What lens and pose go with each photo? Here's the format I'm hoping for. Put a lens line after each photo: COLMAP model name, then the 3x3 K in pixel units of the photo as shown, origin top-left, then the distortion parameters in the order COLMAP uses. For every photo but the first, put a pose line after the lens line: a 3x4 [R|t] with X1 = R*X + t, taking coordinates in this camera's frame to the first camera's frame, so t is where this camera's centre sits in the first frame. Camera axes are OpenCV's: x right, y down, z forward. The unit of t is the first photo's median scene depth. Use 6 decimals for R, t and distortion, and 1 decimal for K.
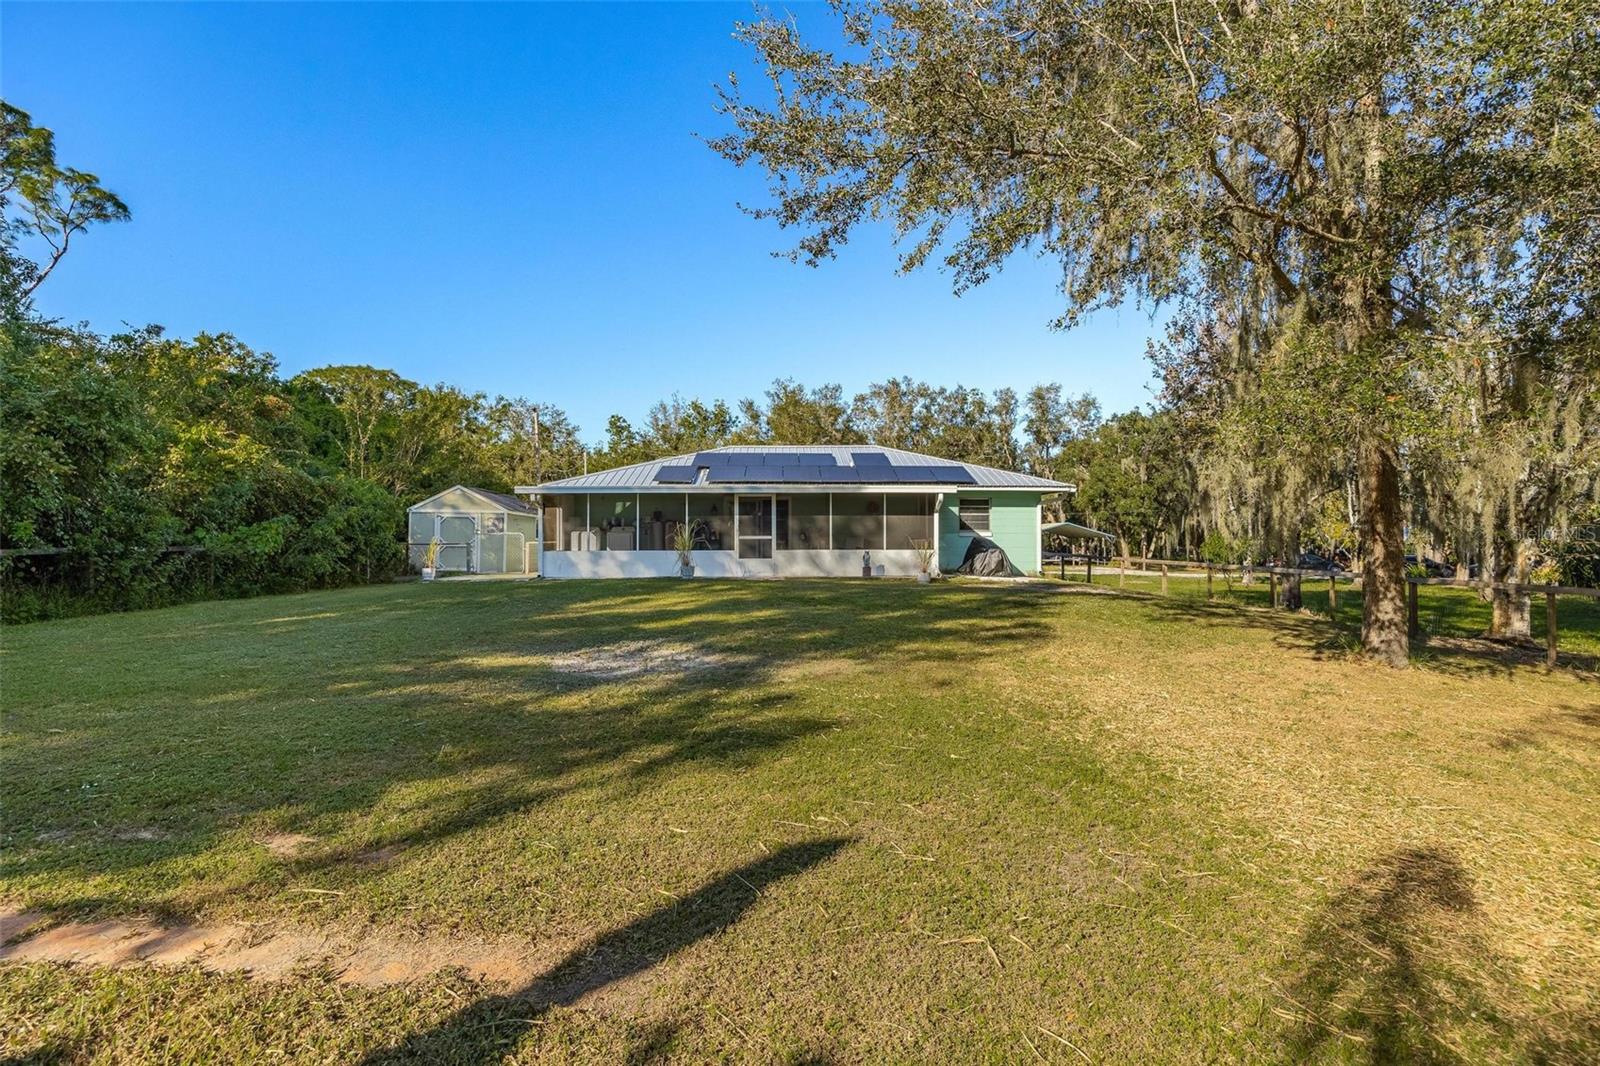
lens RADIAL K [[808.5, 0, 800.1], [0, 808.5, 533.1], [0, 0, 1]] dist [0.000604, 0.000224]
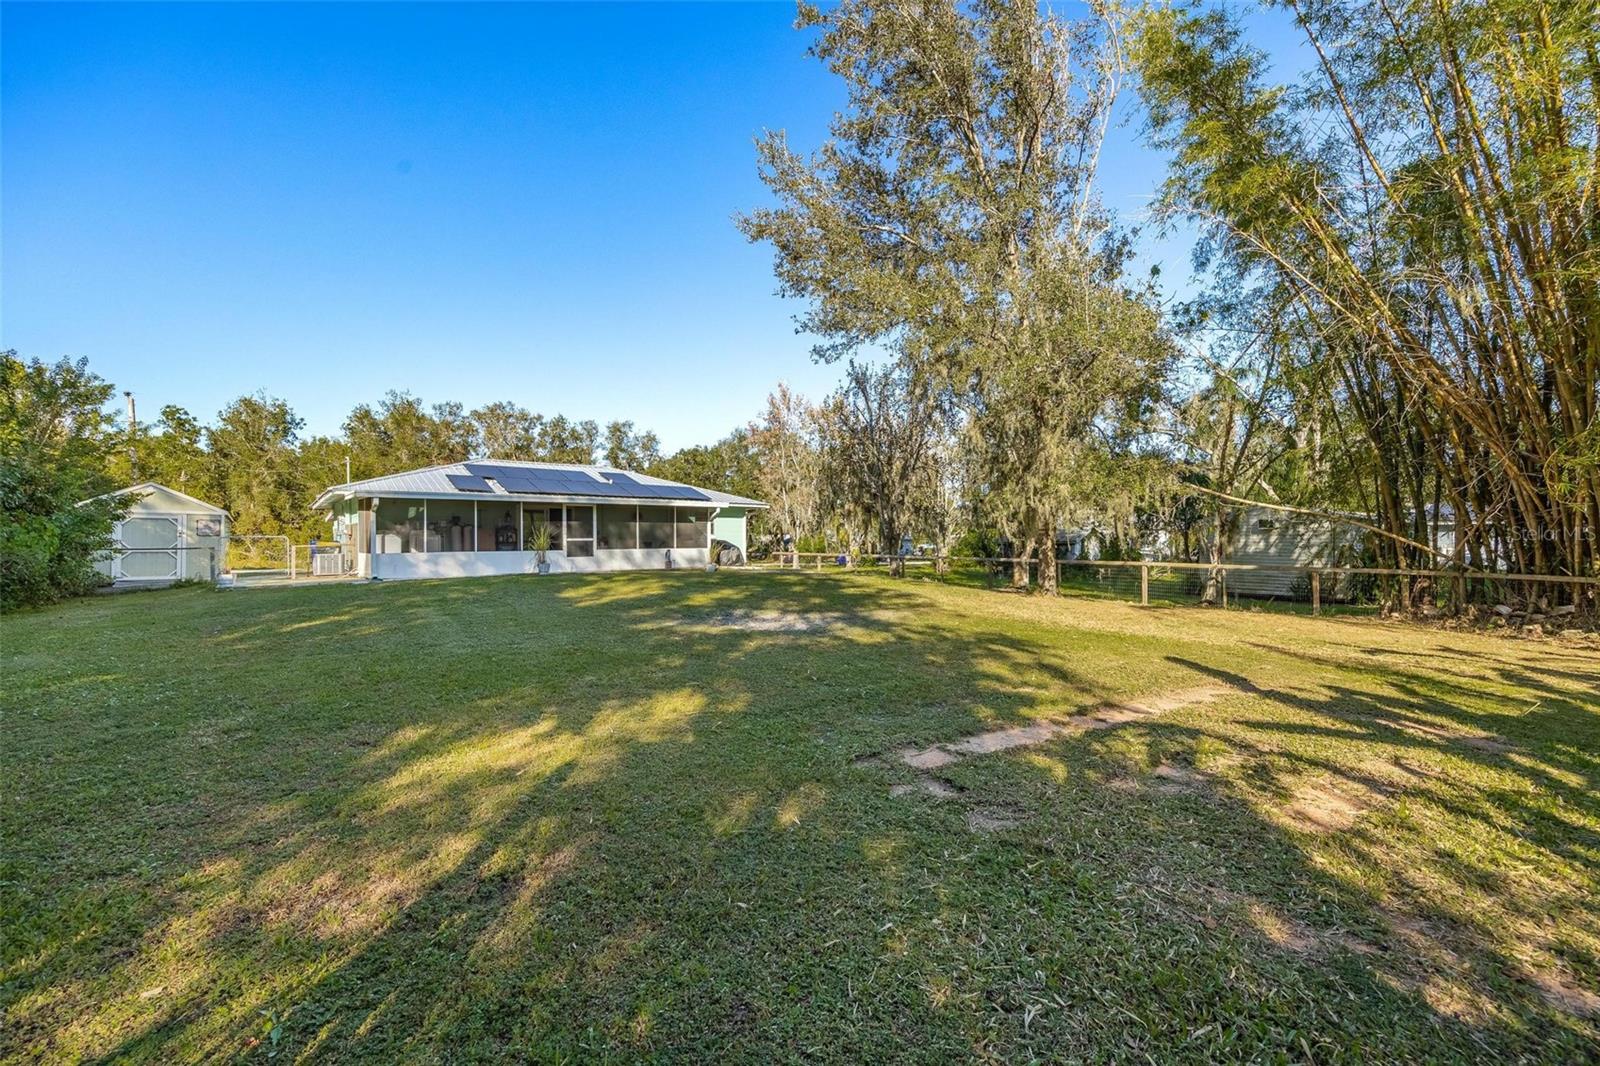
lens RADIAL K [[655.1, 0, 801.1], [0, 655.1, 534.0], [0, 0, 1]] dist [0.003325, -0.001982]
pose [[0.789943, 0.002455, 0.613175, -0.398457], [0.000403, 0.999990, -0.004524, 0.001872], [-0.613180, 0.003821, 0.789934, 0.014198]]
